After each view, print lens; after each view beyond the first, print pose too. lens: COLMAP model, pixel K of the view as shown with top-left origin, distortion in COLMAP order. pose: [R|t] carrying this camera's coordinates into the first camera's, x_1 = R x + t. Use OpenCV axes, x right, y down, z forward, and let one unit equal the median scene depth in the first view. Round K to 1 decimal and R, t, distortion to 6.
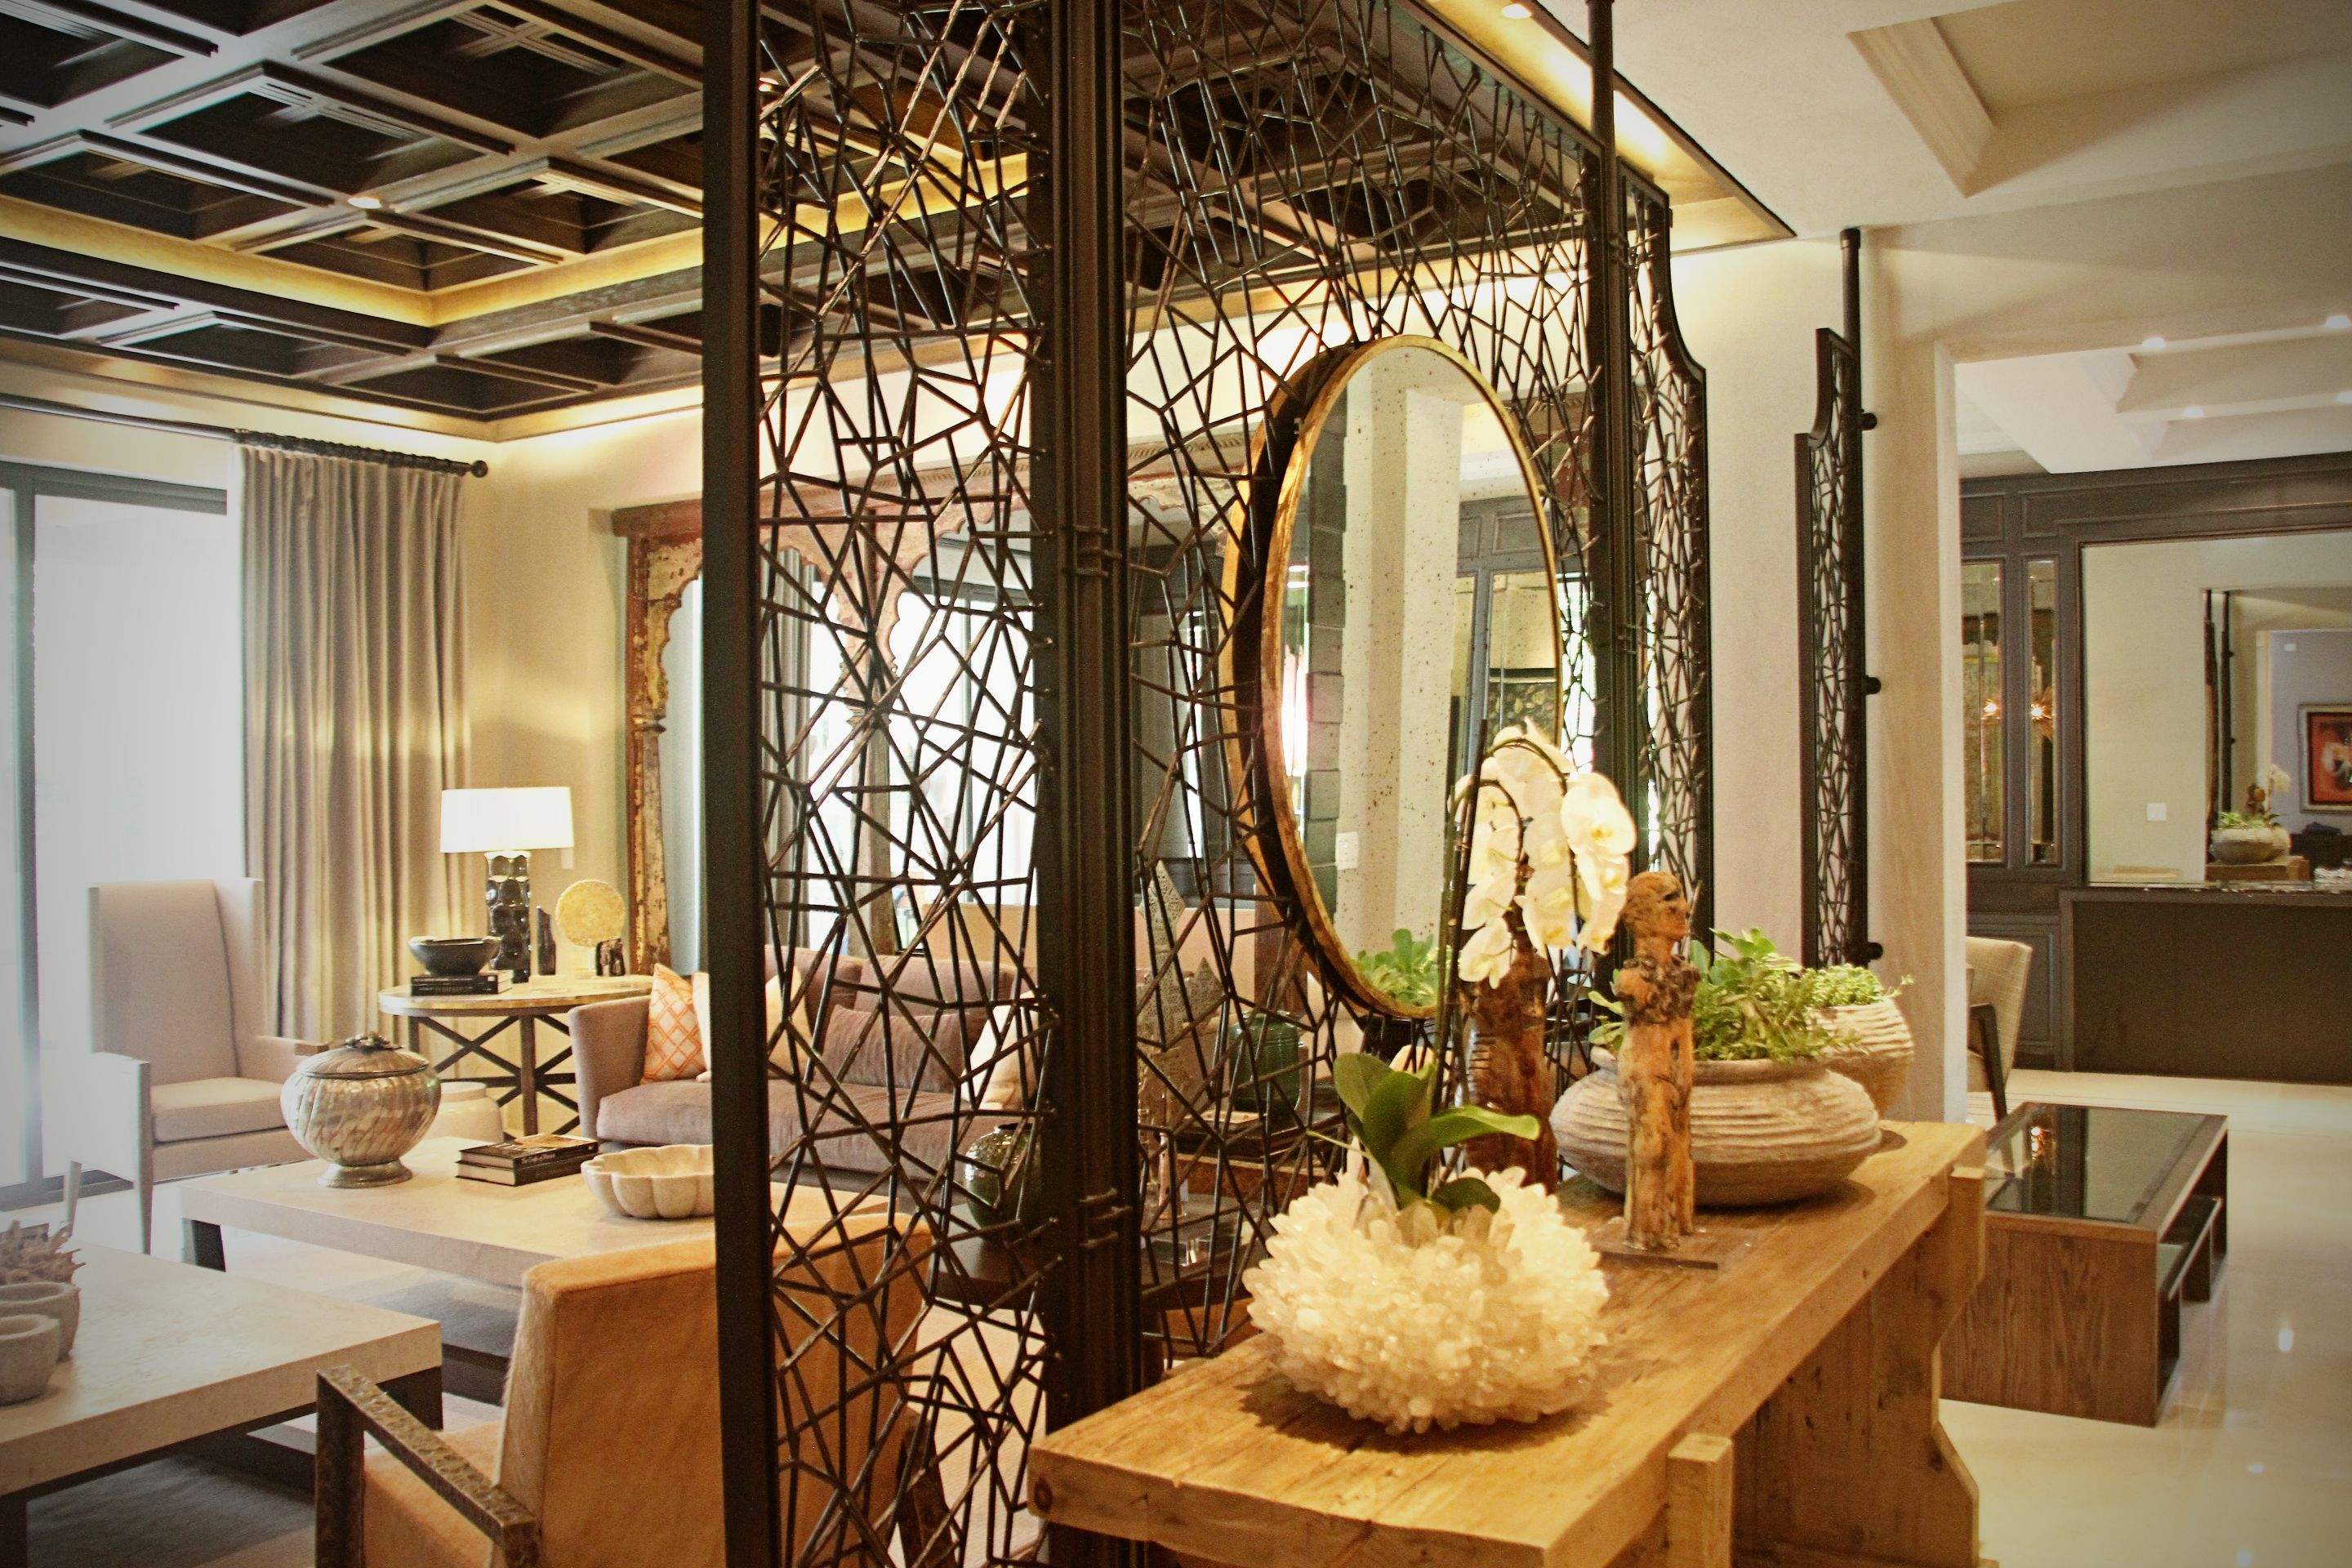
lens RADIAL K [[1975.6, 0, 1176.0], [0, 1975.6, 784.0], [0, 0, 1]] dist [-0.166368, 0.174480]
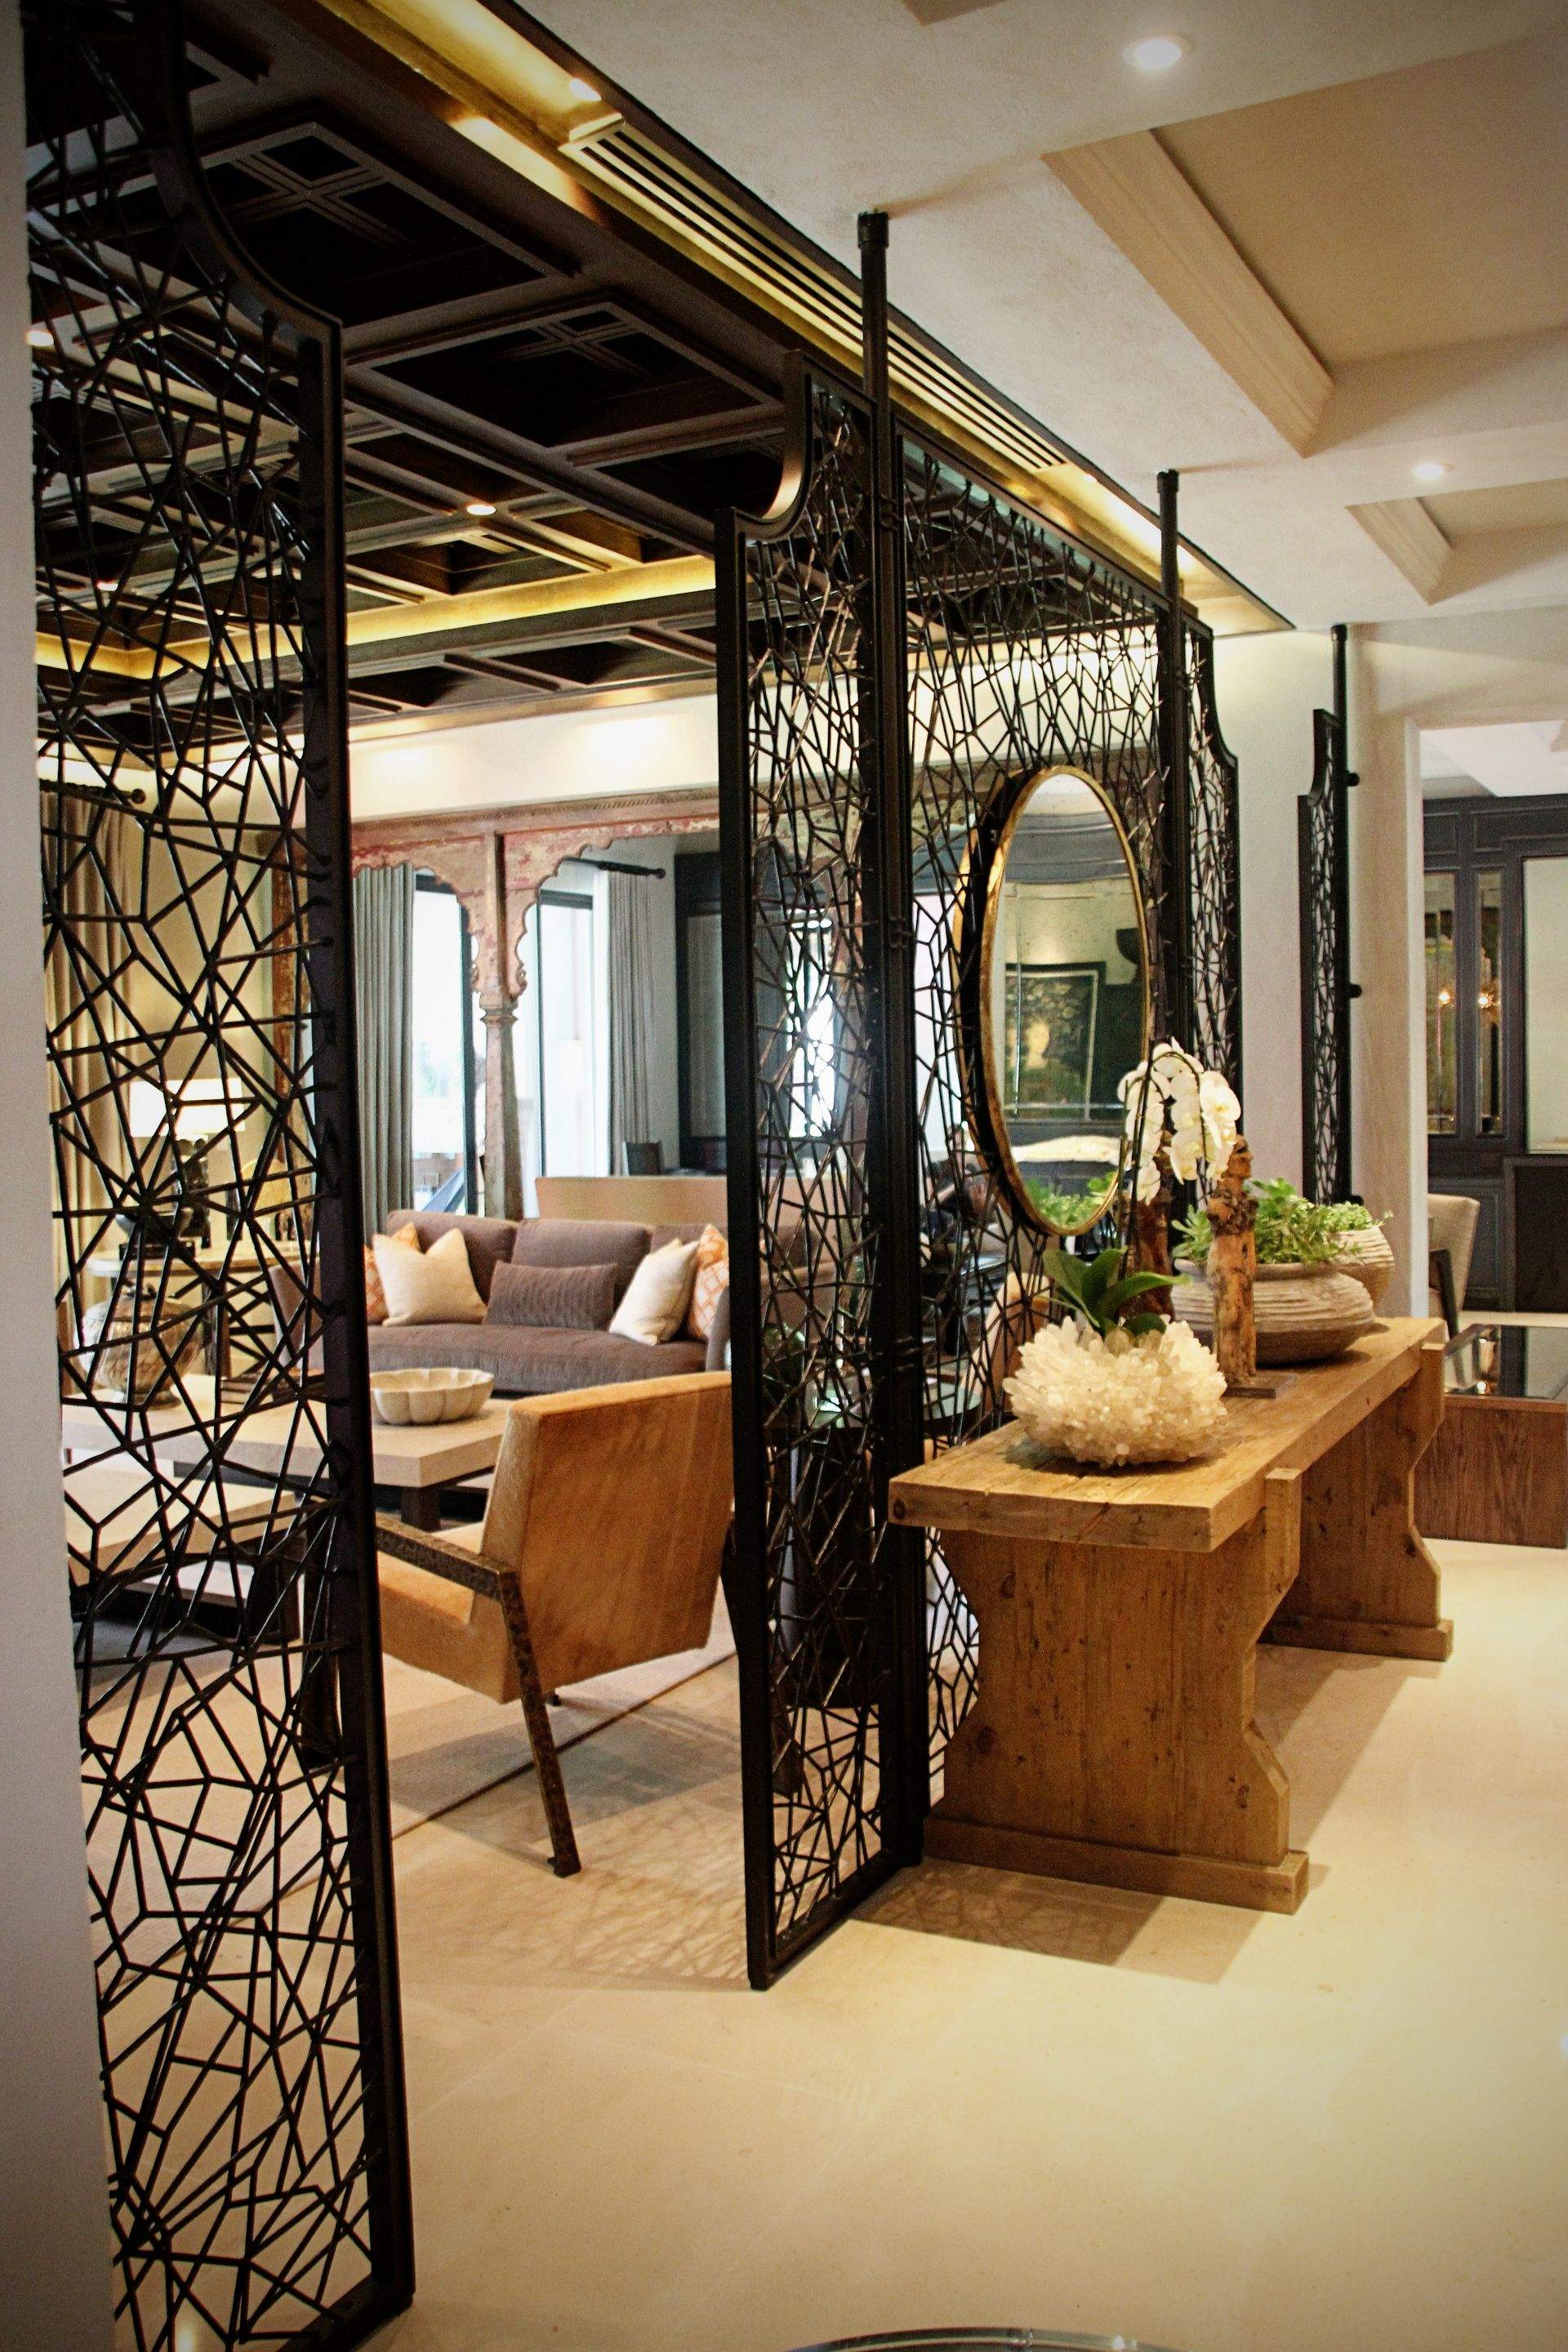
lens RADIAL K [[1975.6, 0, 793.2], [0, 1975.6, 1133.6], [0, 0, 1]] dist [-0.166368, 0.174480]
pose [[0.997028, -0.009504, 0.076447, -0.143227], [0.006843, 0.999364, 0.034996, -0.007471], [-0.076731, -0.034369, 0.996459, -0.332260]]
